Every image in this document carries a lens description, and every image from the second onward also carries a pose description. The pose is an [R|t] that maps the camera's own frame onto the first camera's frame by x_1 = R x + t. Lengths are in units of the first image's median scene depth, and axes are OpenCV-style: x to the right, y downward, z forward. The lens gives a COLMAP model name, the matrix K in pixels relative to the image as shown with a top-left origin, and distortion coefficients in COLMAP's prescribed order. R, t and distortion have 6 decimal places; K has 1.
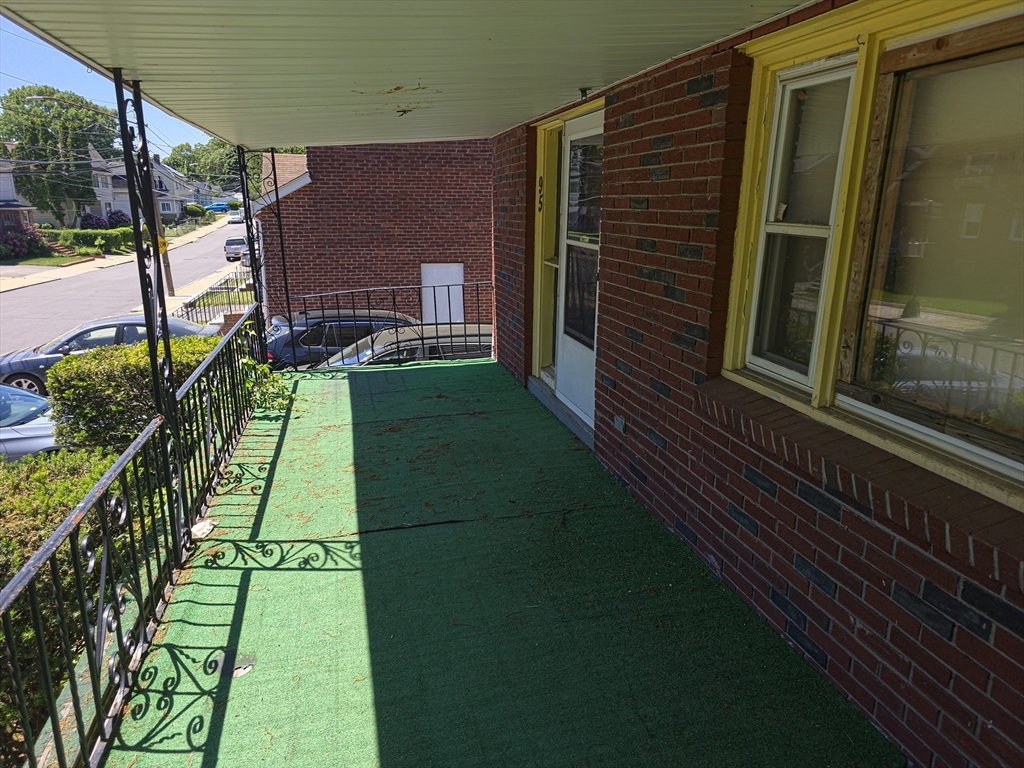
lens RADIAL K [[684.7, 0, 507.4], [0, 684.7, 382.2], [0, 0, 1]] dist [0.065891, -0.052422]
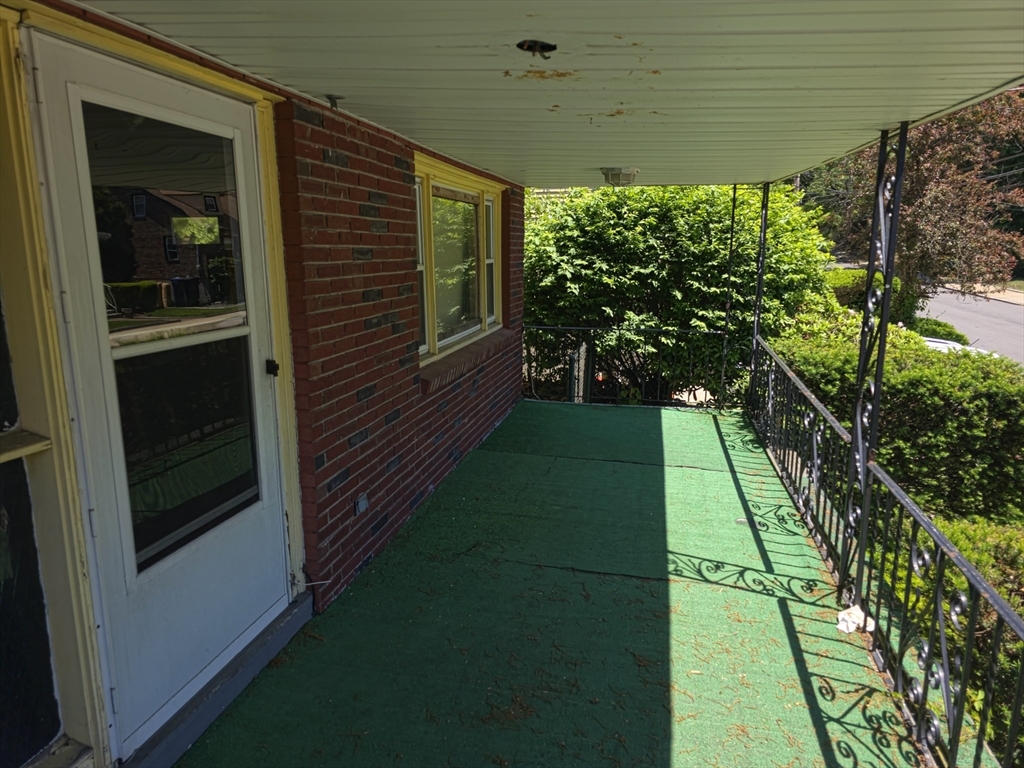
lens RADIAL K [[684.7, 0, 506.8], [0, 684.7, 384.4], [0, 0, 1]] dist [0.065891, -0.052422]
pose [[-0.894561, -0.070374, 0.441370, -0.398580], [0.128798, 0.905043, 0.405350, -0.433458], [-0.427985, 0.419458, -0.800552, 1.662840]]
